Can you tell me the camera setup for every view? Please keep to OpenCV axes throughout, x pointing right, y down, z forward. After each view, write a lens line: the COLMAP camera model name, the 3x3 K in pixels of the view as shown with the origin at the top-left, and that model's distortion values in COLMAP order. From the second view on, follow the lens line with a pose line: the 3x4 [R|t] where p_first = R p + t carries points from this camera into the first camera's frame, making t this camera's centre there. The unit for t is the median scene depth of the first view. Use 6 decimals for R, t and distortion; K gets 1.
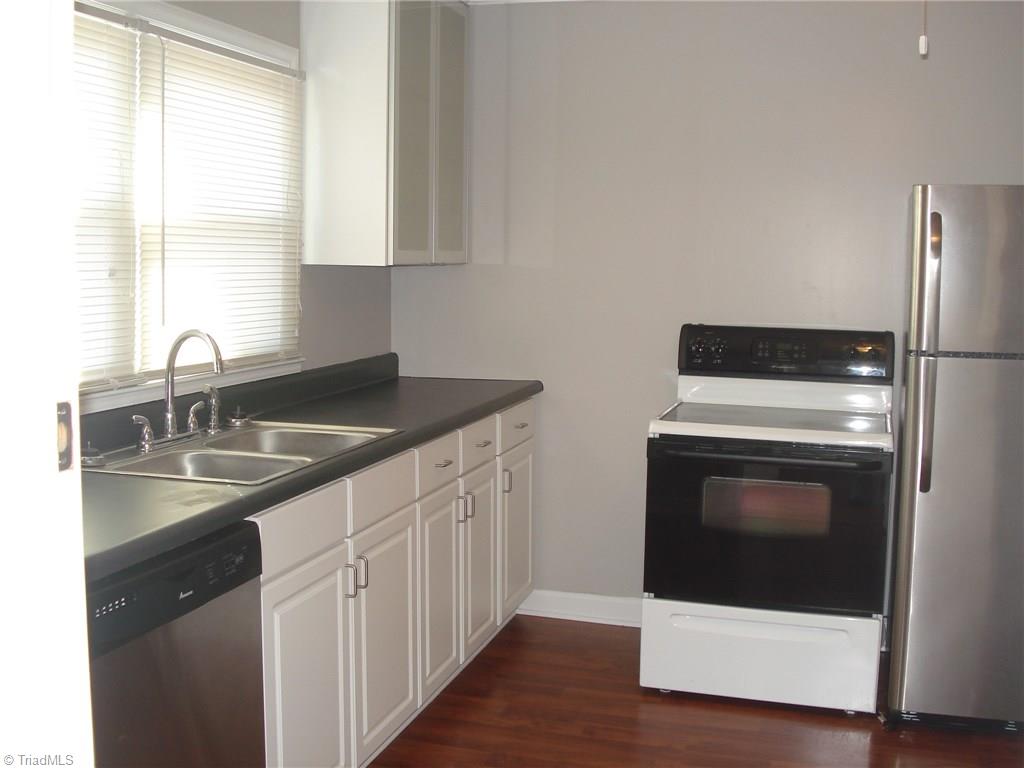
lens RADIAL K [[1162.3, 0, 532.5], [0, 1162.3, 380.2], [0, 0, 1]] dist [-0.069014, 0.000000]
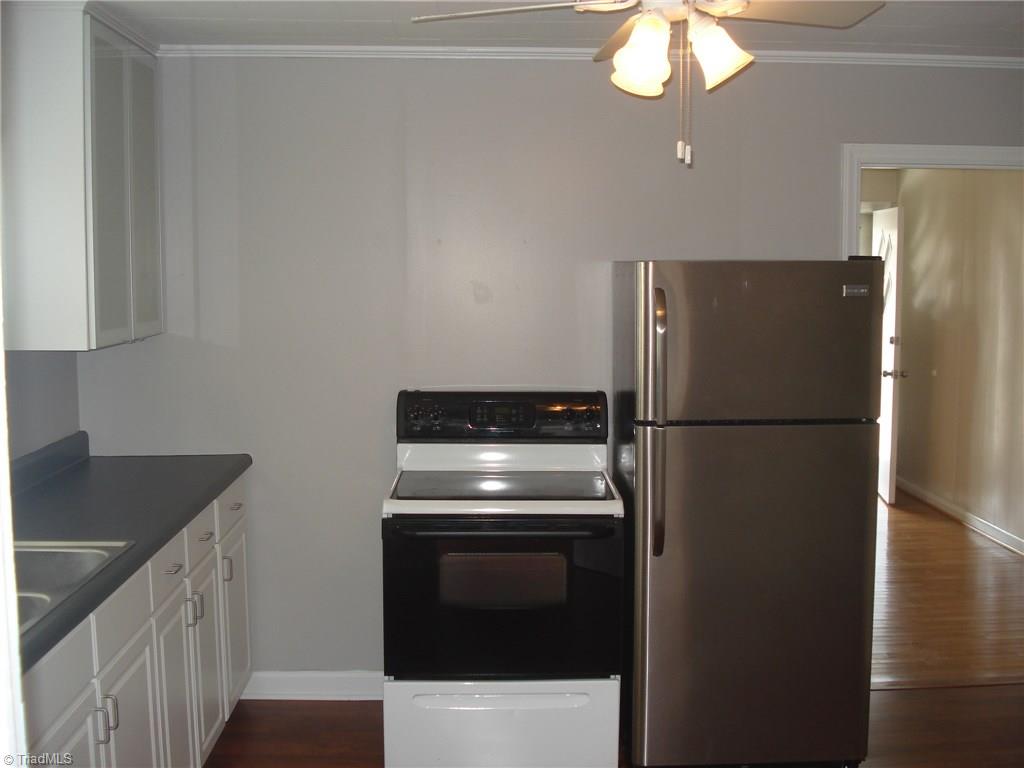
lens RADIAL K [[1162.3, 0, 516.4], [0, 1162.3, 385.6], [0, 0, 1]] dist [-0.069014, 0.000000]
pose [[0.953017, -0.043630, 0.299758, -0.079600], [0.043182, 0.999034, 0.008119, -0.064739], [-0.299823, 0.005206, 0.953981, 0.038165]]
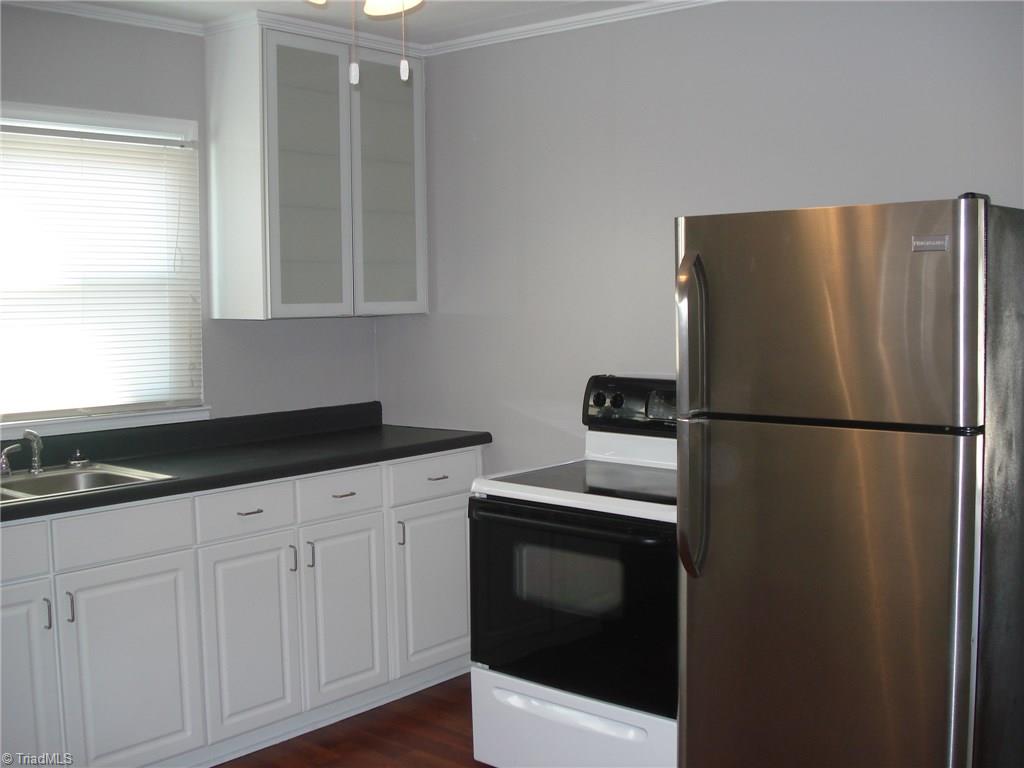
lens RADIAL K [[1162.3, 0, 518.0], [0, 1162.3, 392.7], [0, 0, 1]] dist [-0.069014, 0.000000]
pose [[0.900212, 0.011592, -0.435297, 0.543179], [-0.020737, 0.999653, -0.016263, -0.020986], [0.434957, 0.023667, 0.900140, 0.165359]]
